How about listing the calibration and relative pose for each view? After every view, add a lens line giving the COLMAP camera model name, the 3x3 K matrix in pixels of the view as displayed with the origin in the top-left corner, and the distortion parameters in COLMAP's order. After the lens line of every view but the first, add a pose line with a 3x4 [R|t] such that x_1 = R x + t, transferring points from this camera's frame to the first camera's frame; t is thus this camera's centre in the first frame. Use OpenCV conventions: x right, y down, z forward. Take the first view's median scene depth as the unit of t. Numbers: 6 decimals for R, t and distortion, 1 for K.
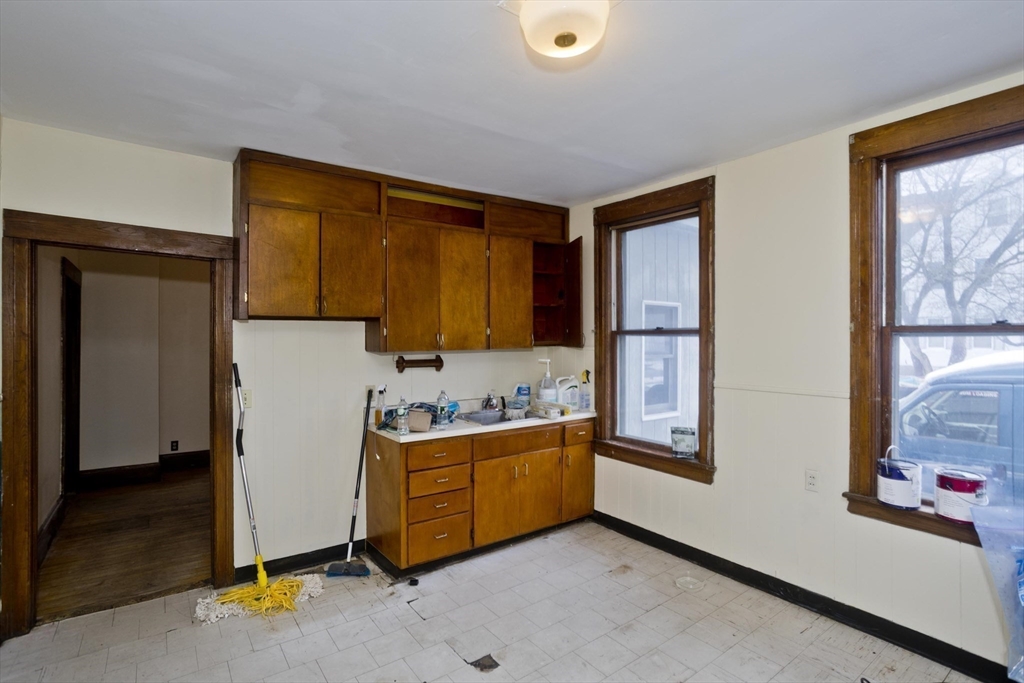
lens RADIAL K [[489.5, 0, 520.1], [0, 489.5, 334.0], [0, 0, 1]] dist [-0.074639, 0.037457]
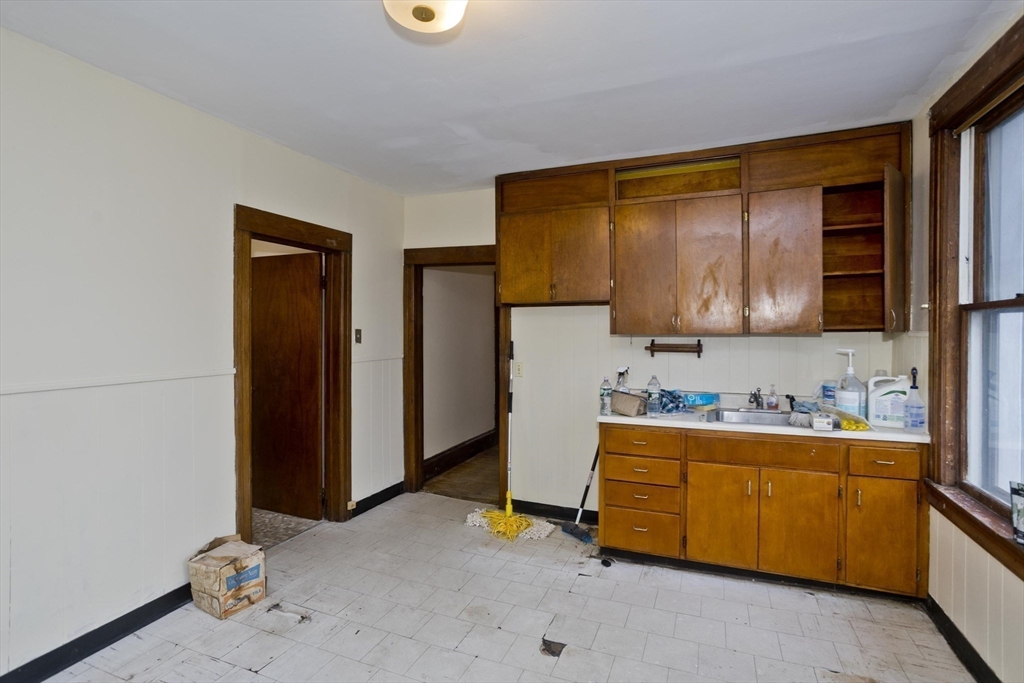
lens RADIAL K [[489.5, 0, 520.1], [0, 489.5, 334.0], [0, 0, 1]] dist [-0.074639, 0.037457]
pose [[0.523548, 0.006043, -0.851975, 0.478179], [0.005559, 0.999929, 0.010509, 0.024183], [0.851978, -0.010238, 0.523477, 0.288623]]
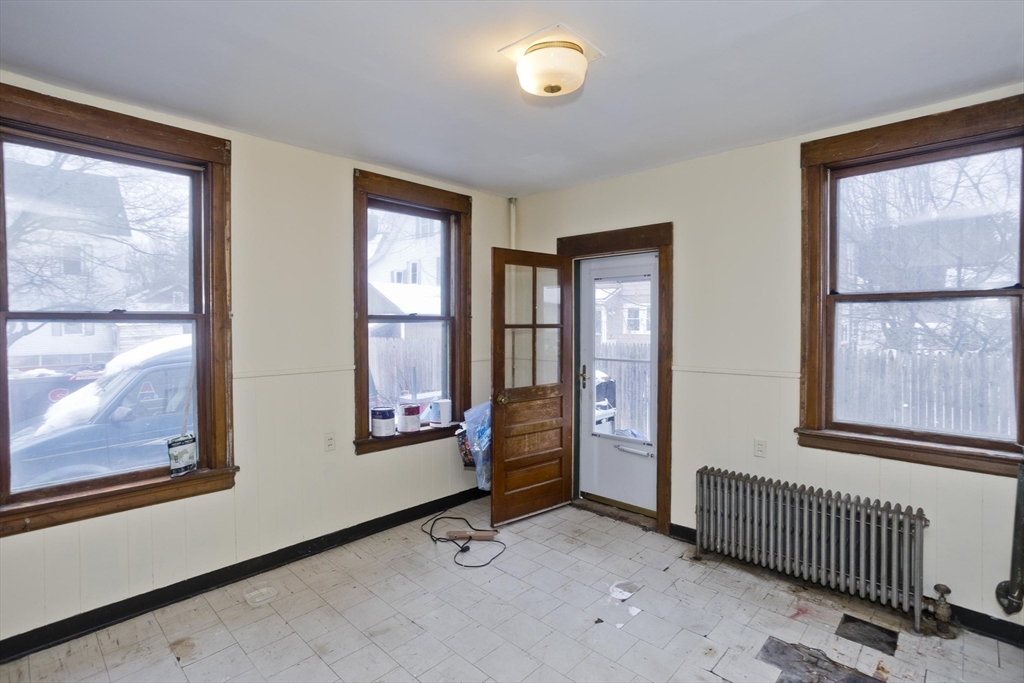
lens RADIAL K [[494.2, 0, 510.7], [0, 494.2, 325.9], [0, 0, 1]] dist [-0.000704, 0.000035]
pose [[-0.158623, -0.017115, 0.987191, -0.560112], [-0.015289, 0.999772, 0.014876, -0.010143], [-0.987221, -0.012733, -0.158849, 0.605110]]
